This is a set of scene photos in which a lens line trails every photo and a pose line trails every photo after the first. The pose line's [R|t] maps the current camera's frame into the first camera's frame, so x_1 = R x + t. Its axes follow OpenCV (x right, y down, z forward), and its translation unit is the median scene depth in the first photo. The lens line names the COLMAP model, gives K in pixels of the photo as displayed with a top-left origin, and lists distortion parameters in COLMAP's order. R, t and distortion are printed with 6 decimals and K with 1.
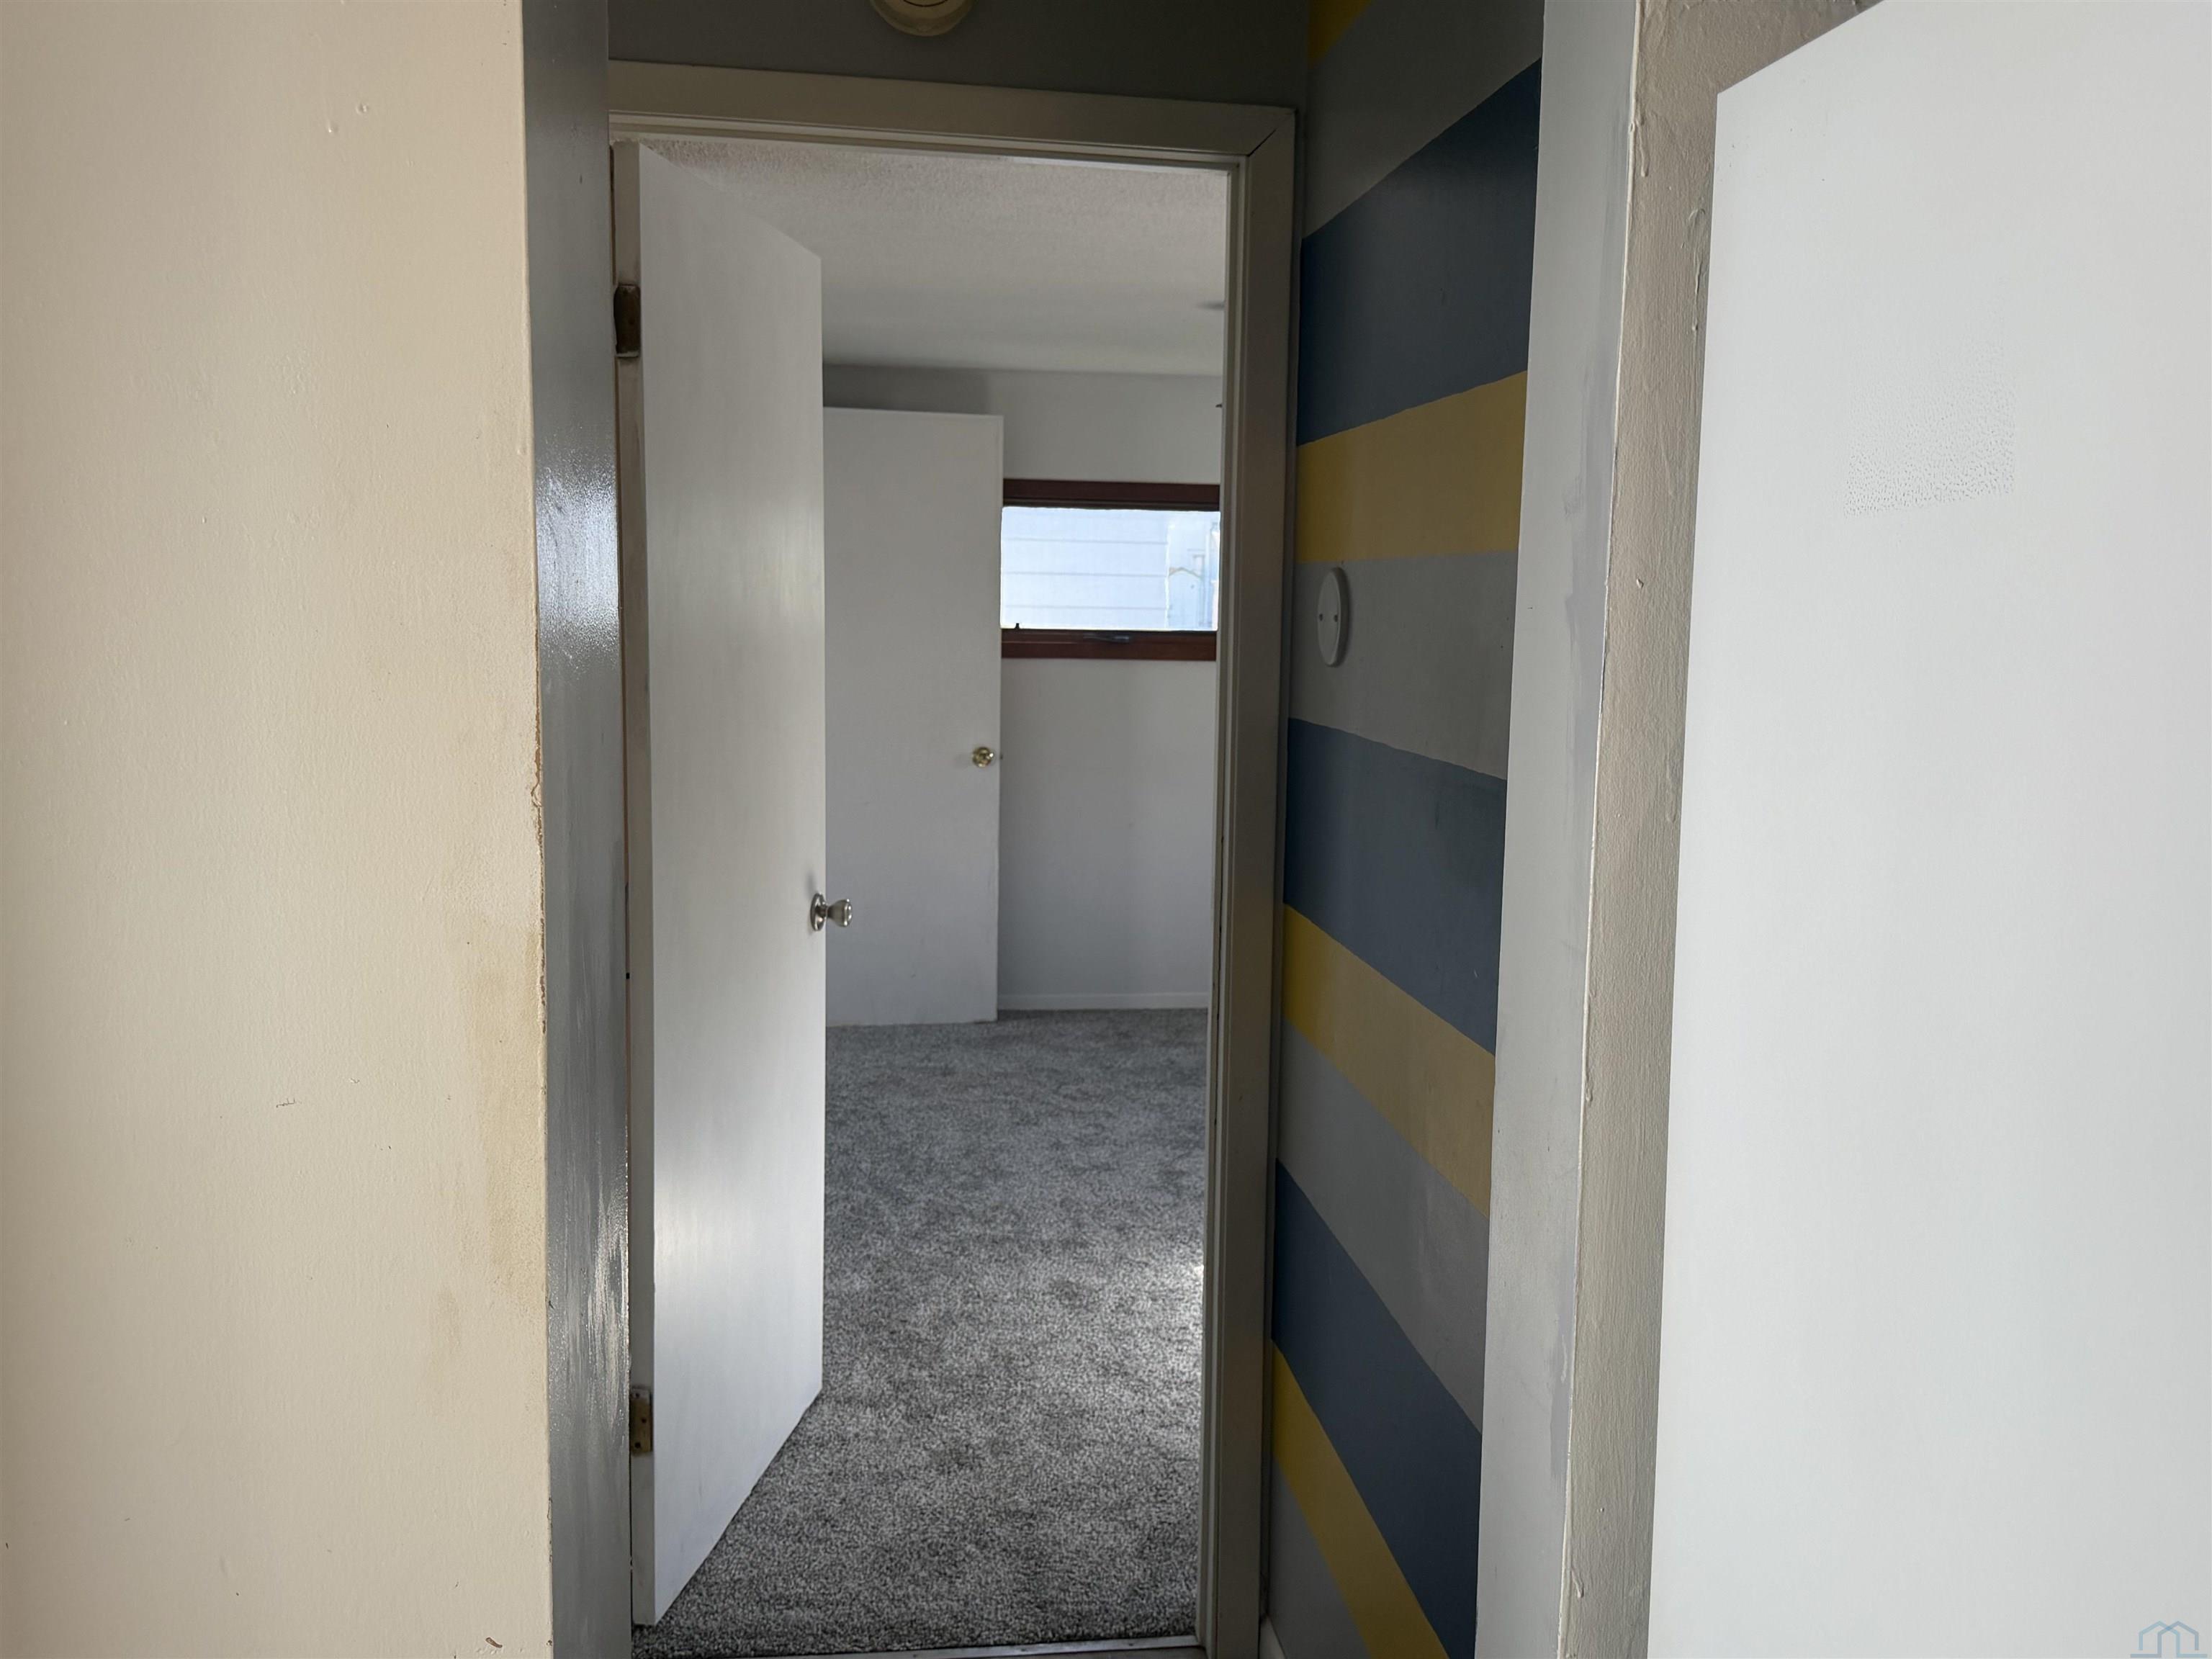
lens RADIAL K [[1970.9, 0, 1119.6], [0, 1970.9, 828.5], [0, 0, 1]] dist [0.094889, 0.000086]
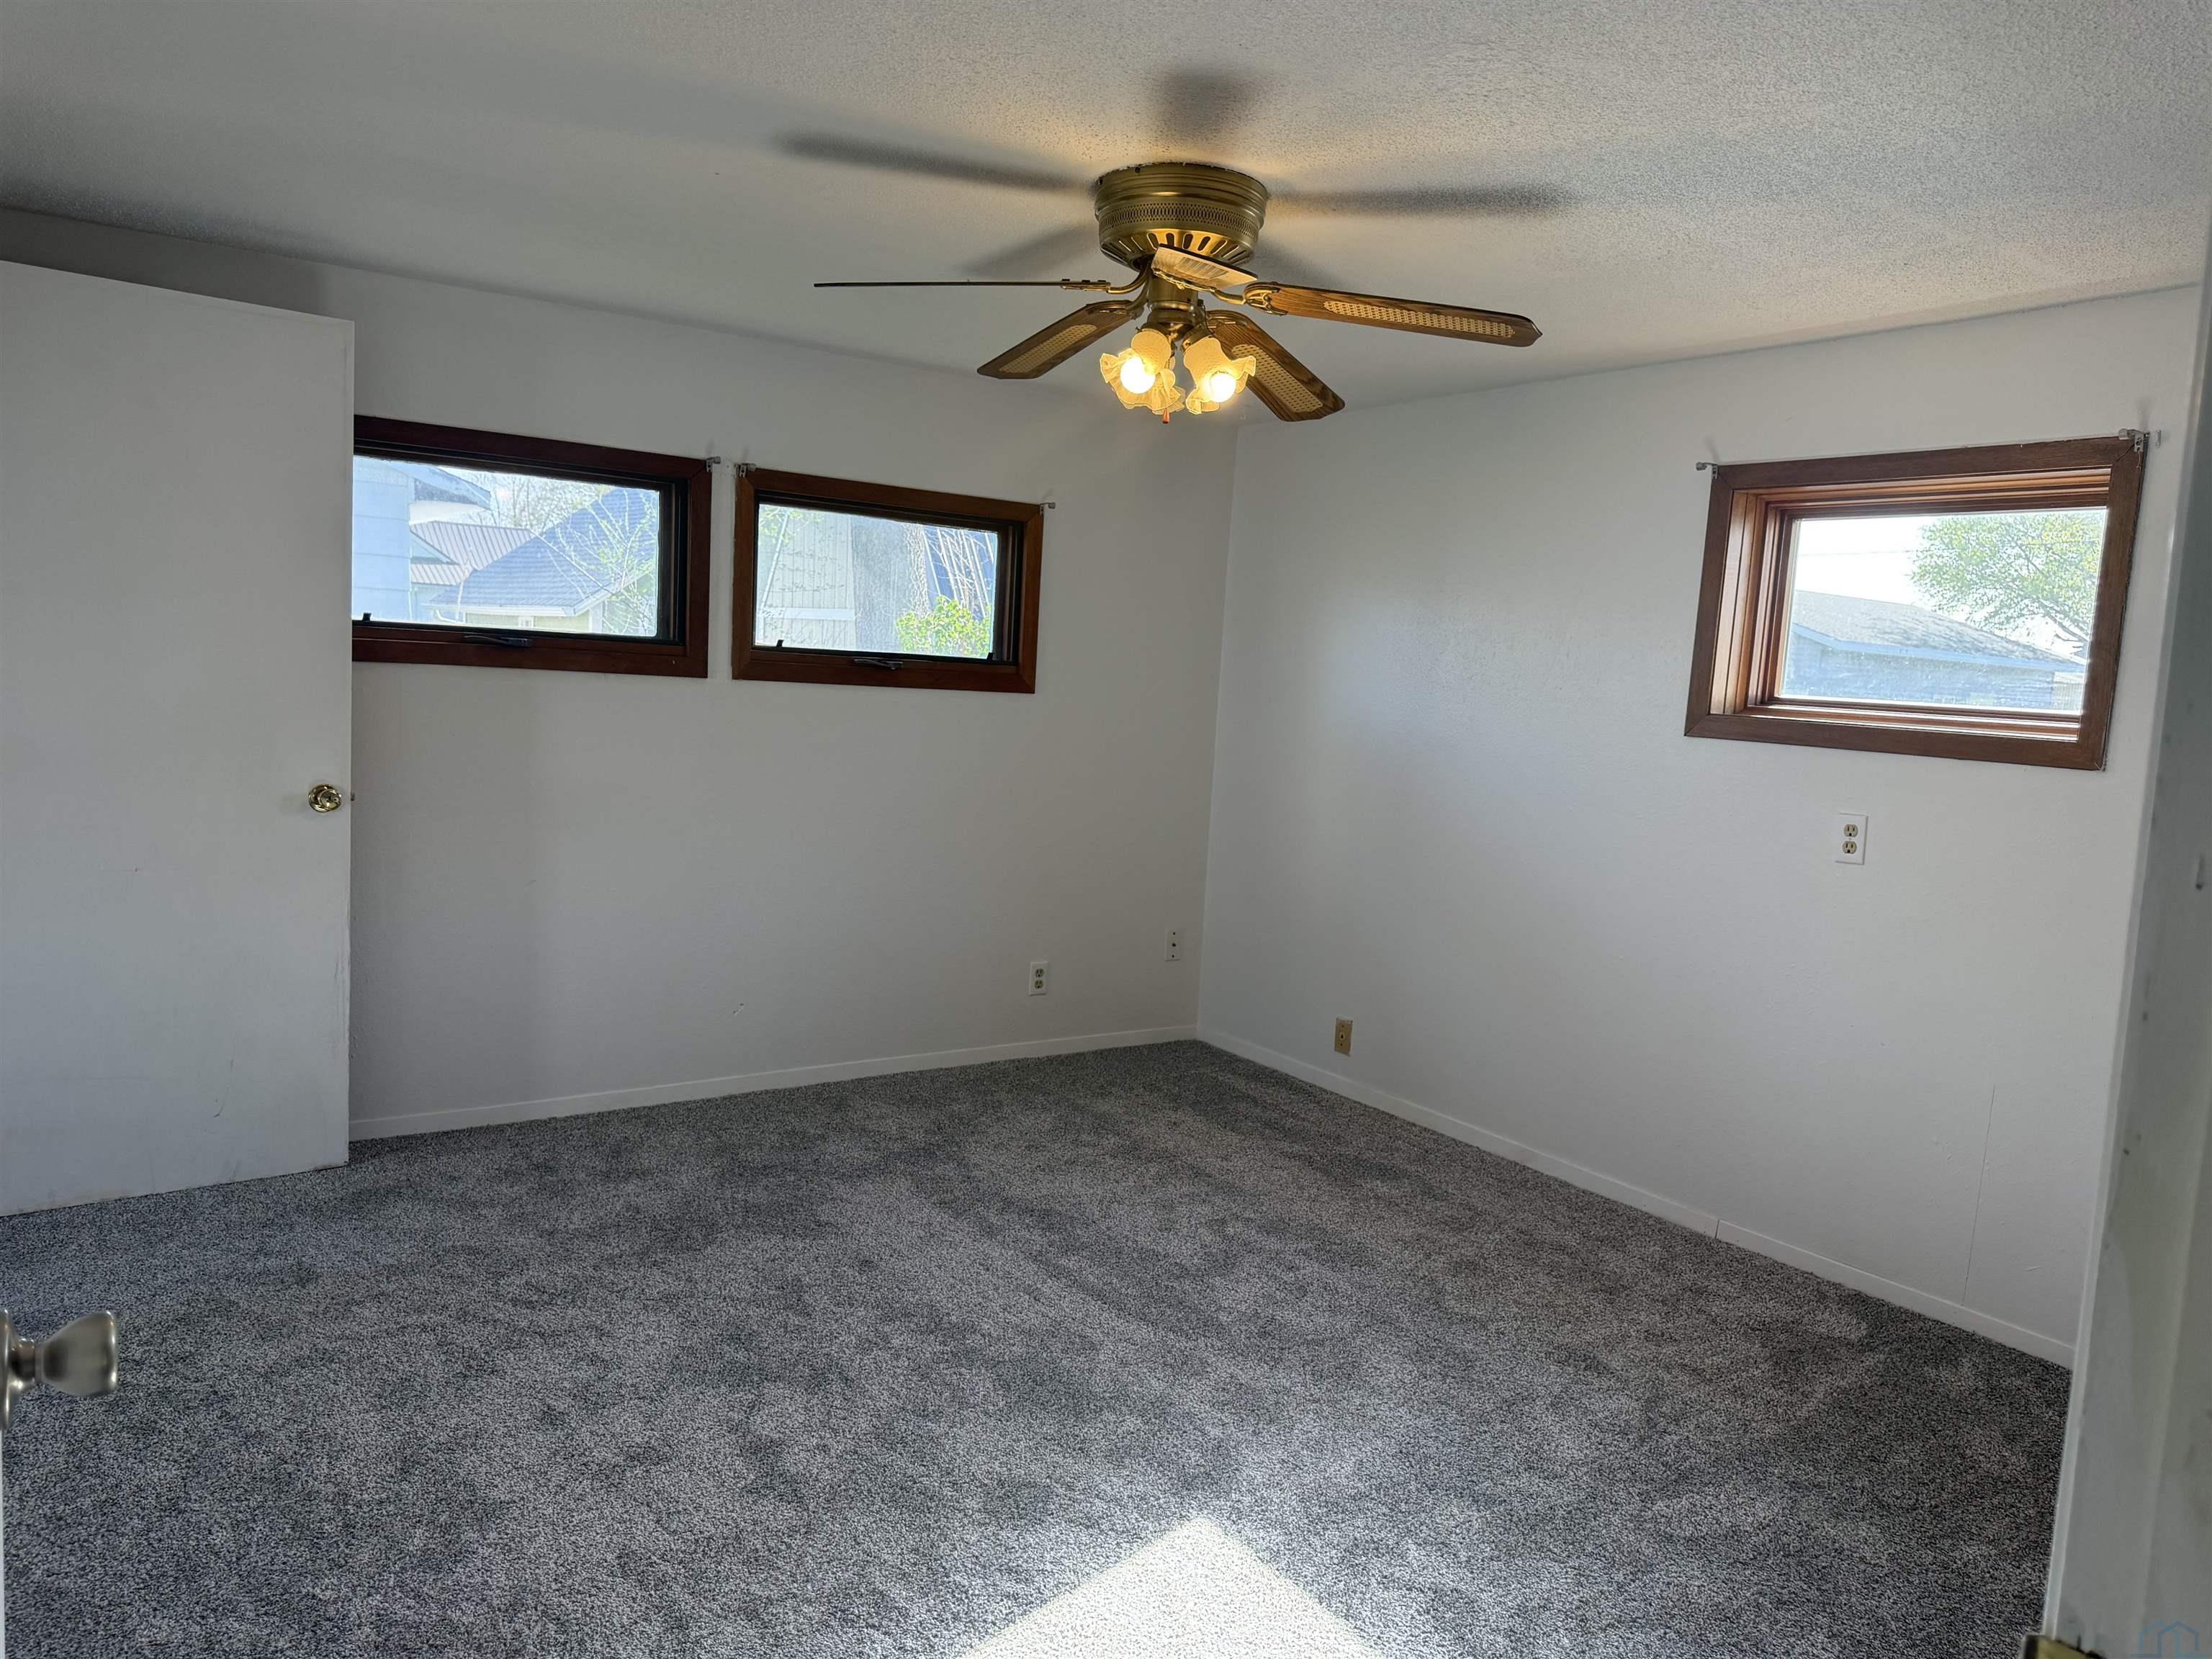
lens RADIAL K [[1555.7, 0, 1088.5], [0, 1555.7, 828.9], [0, 0, 1]] dist [0.048921, -0.045427]
pose [[0.886335, -0.009897, 0.462938, -0.091159], [0.008610, 0.999951, 0.004894, -0.026514], [-0.462964, -0.000352, 0.886377, 0.381227]]
